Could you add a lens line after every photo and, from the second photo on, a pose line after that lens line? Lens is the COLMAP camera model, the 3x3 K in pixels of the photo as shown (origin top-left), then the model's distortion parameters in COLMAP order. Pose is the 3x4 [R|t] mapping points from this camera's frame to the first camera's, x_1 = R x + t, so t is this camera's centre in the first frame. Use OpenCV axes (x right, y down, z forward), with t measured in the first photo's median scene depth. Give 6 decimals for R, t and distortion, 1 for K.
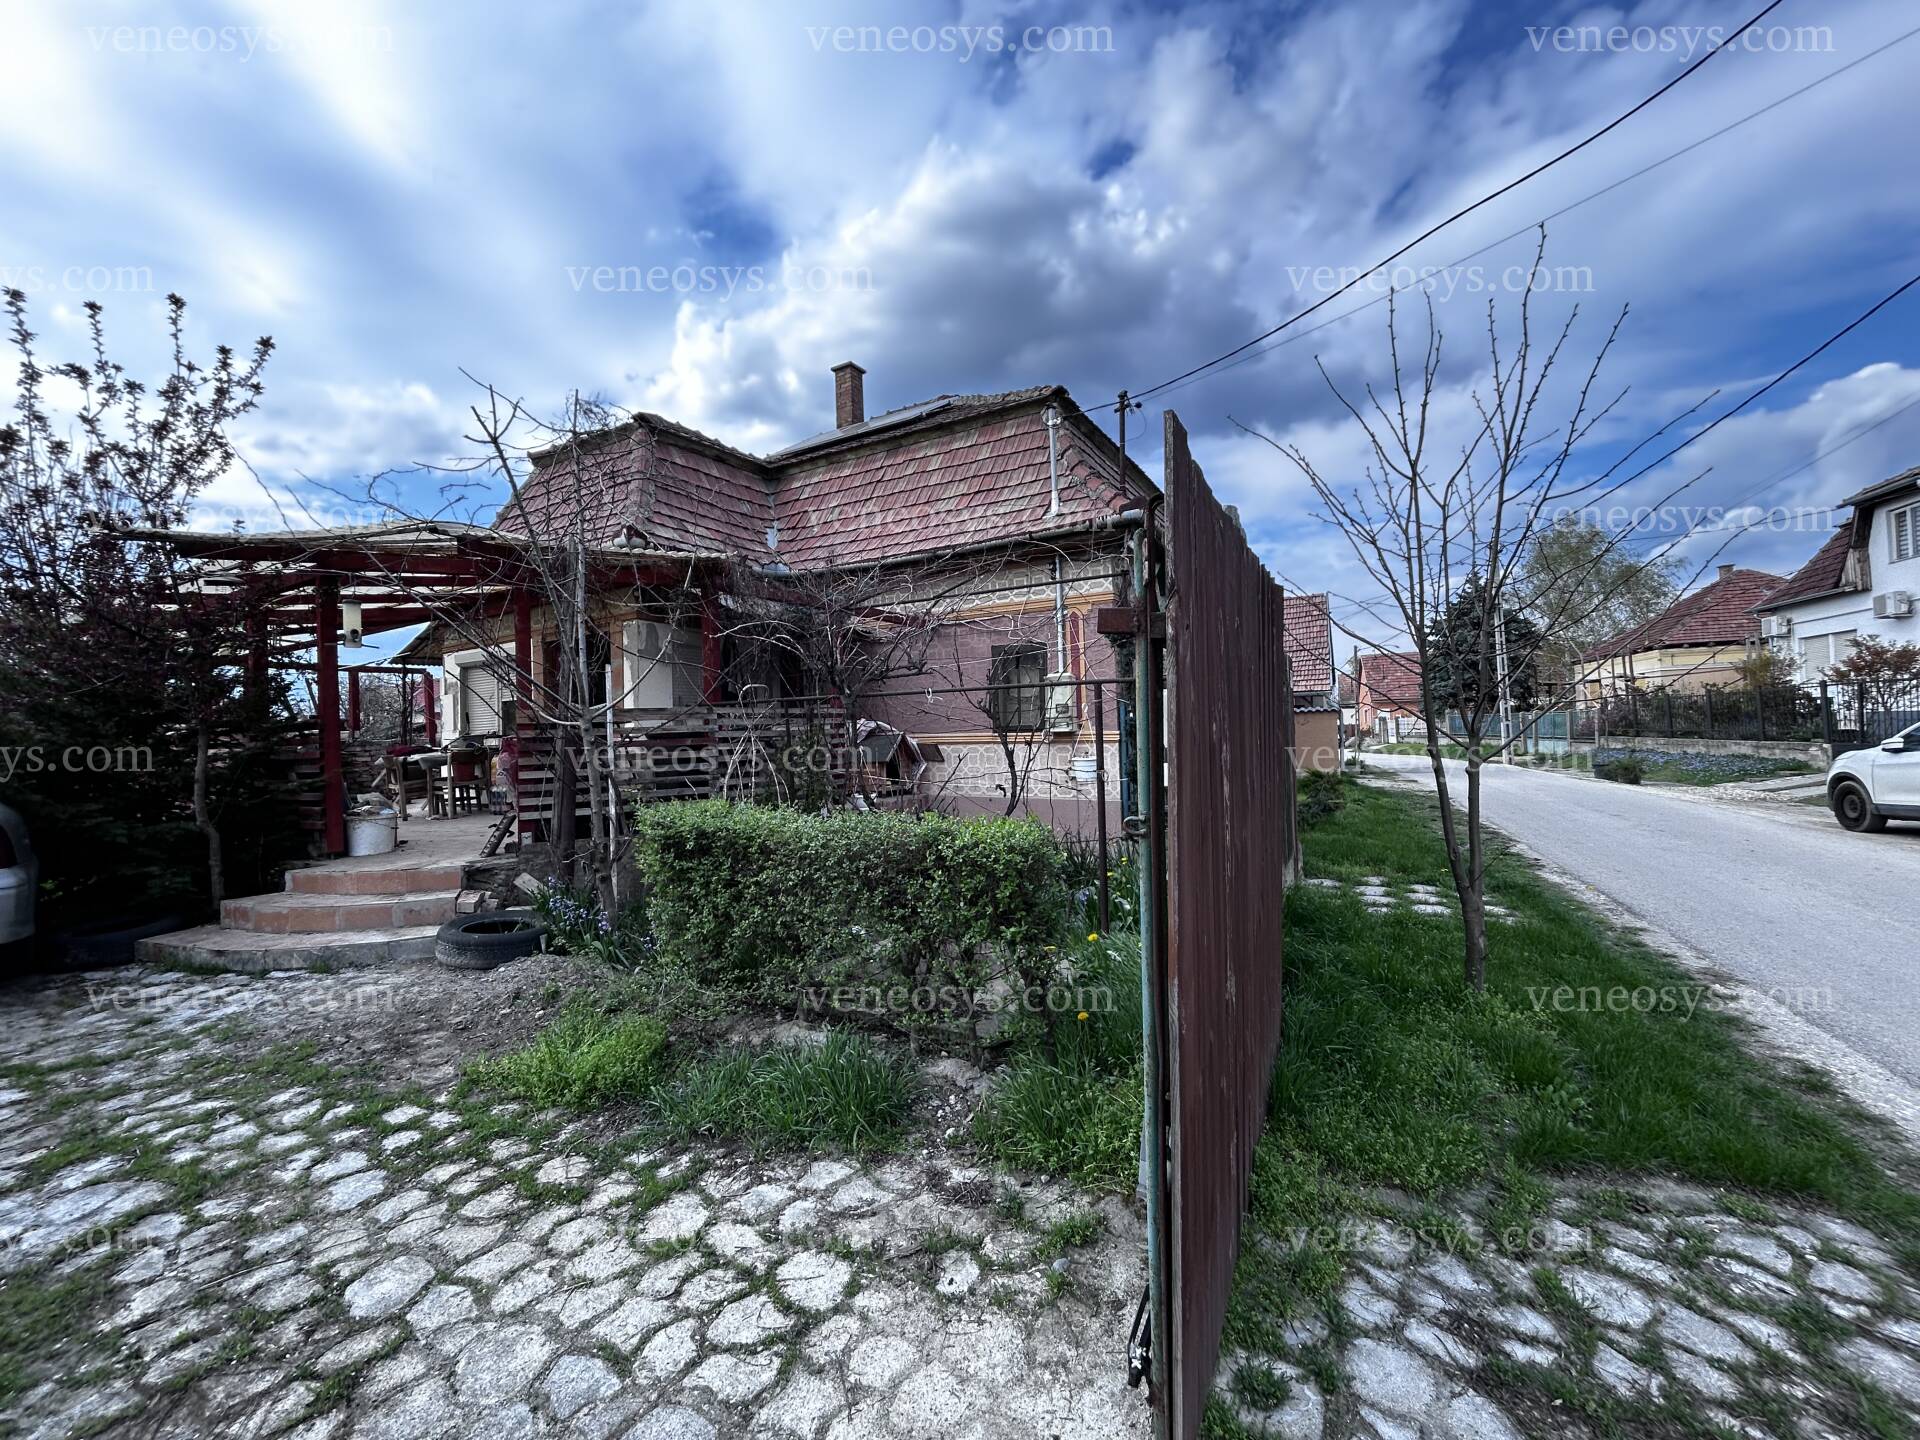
lens RADIAL K [[776.6, 0, 956.3], [0, 776.6, 736.1], [0, 0, 1]] dist [0.002813, -0.000266]
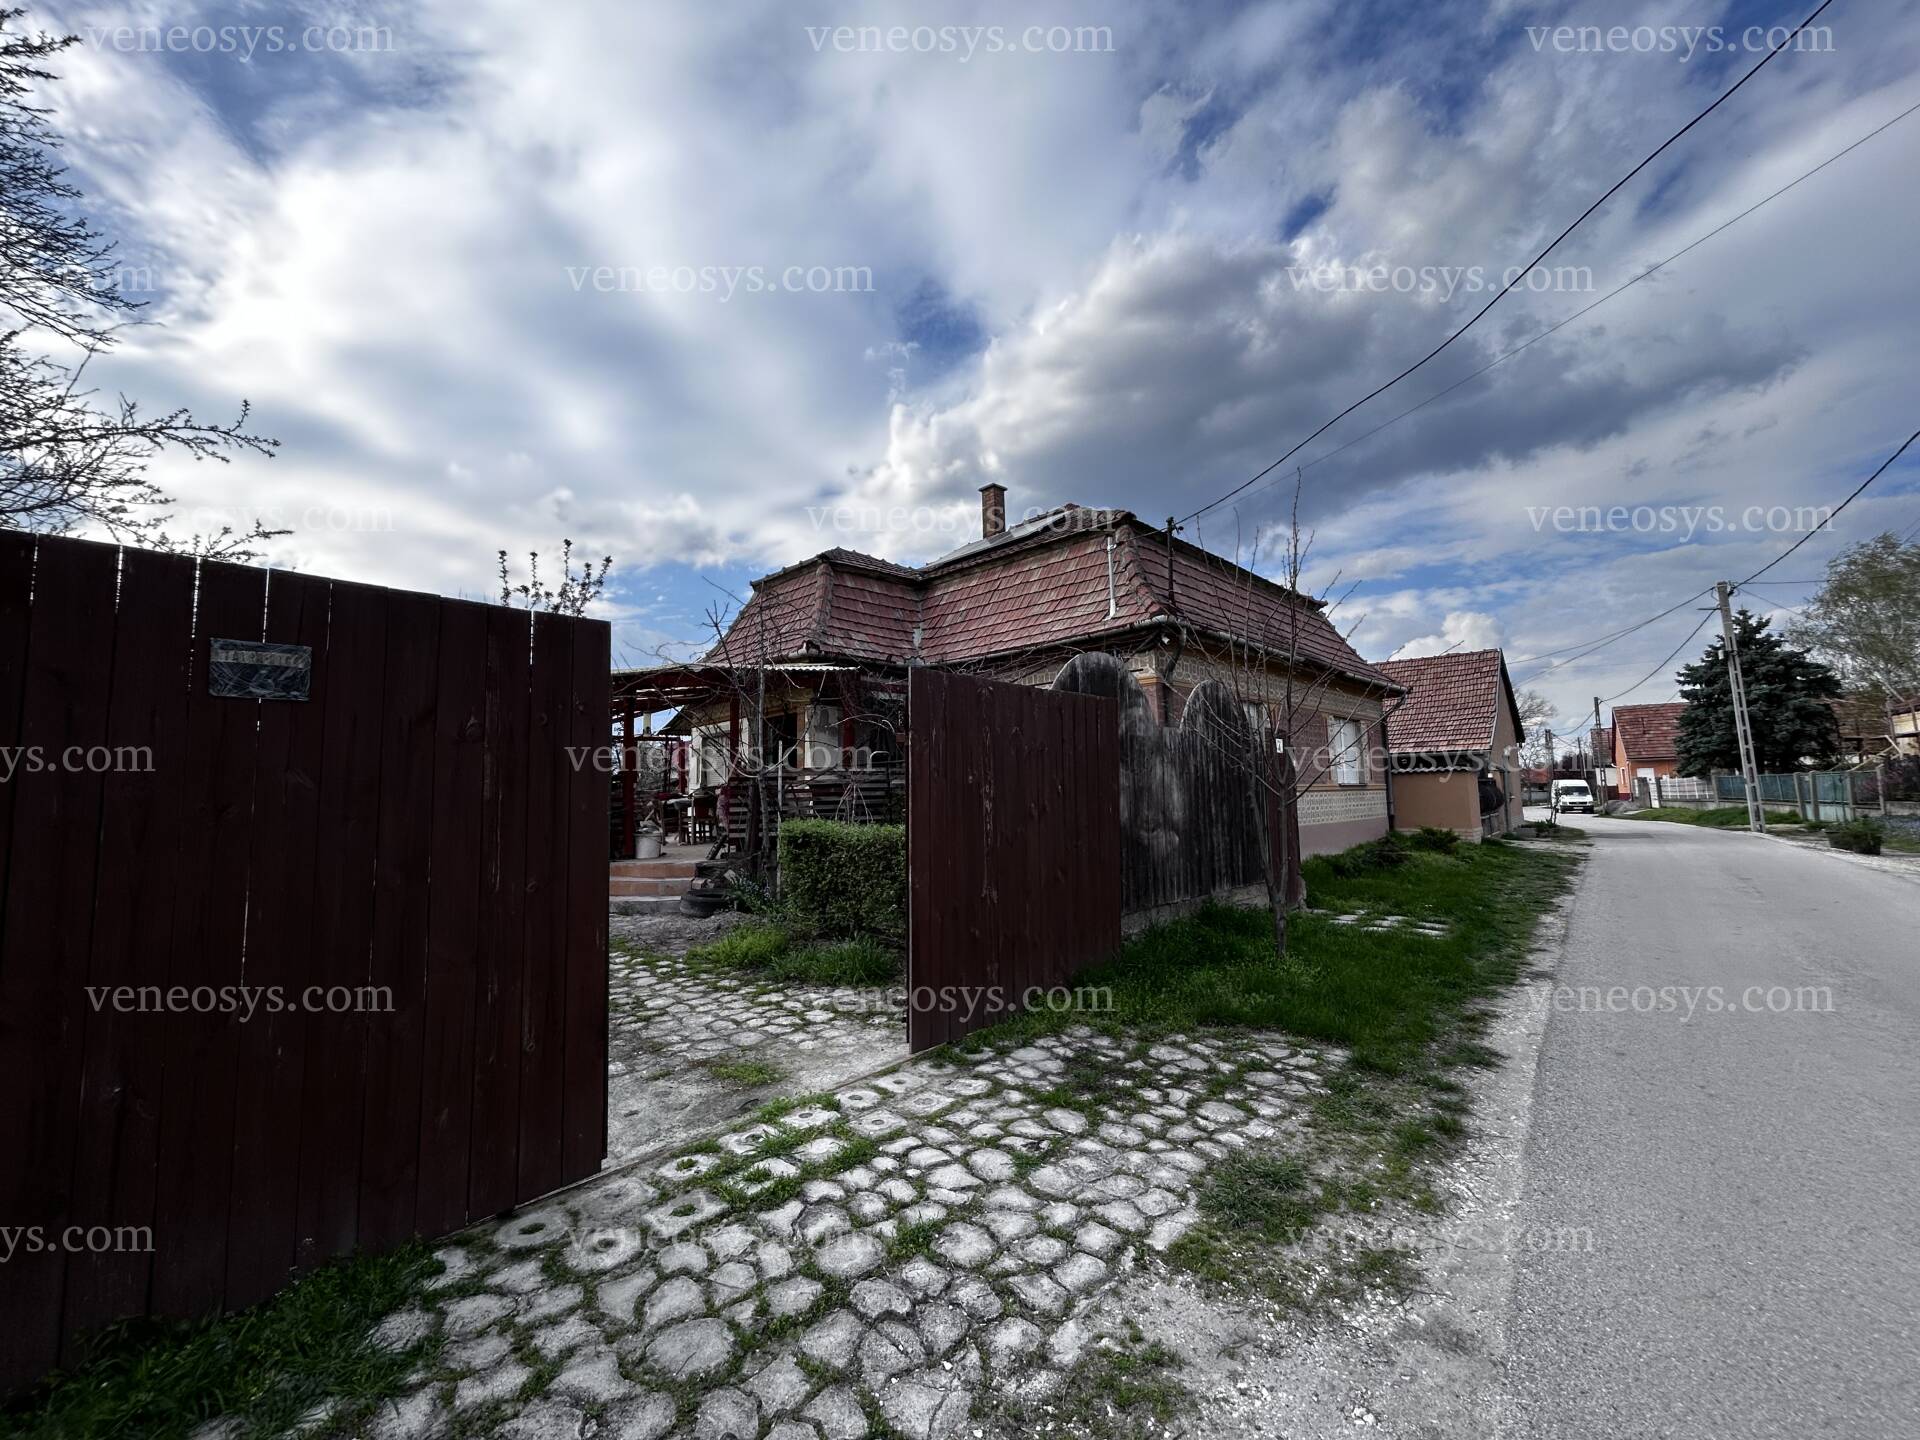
lens RADIAL K [[776.6, 0, 956.3], [0, 776.6, 736.1], [0, 0, 1]] dist [0.002813, -0.000266]
pose [[0.967426, -0.008375, -0.253017, 0.204911], [-0.010483, 0.997270, -0.073093, 0.007743], [0.252938, 0.073365, 0.964697, -0.302726]]
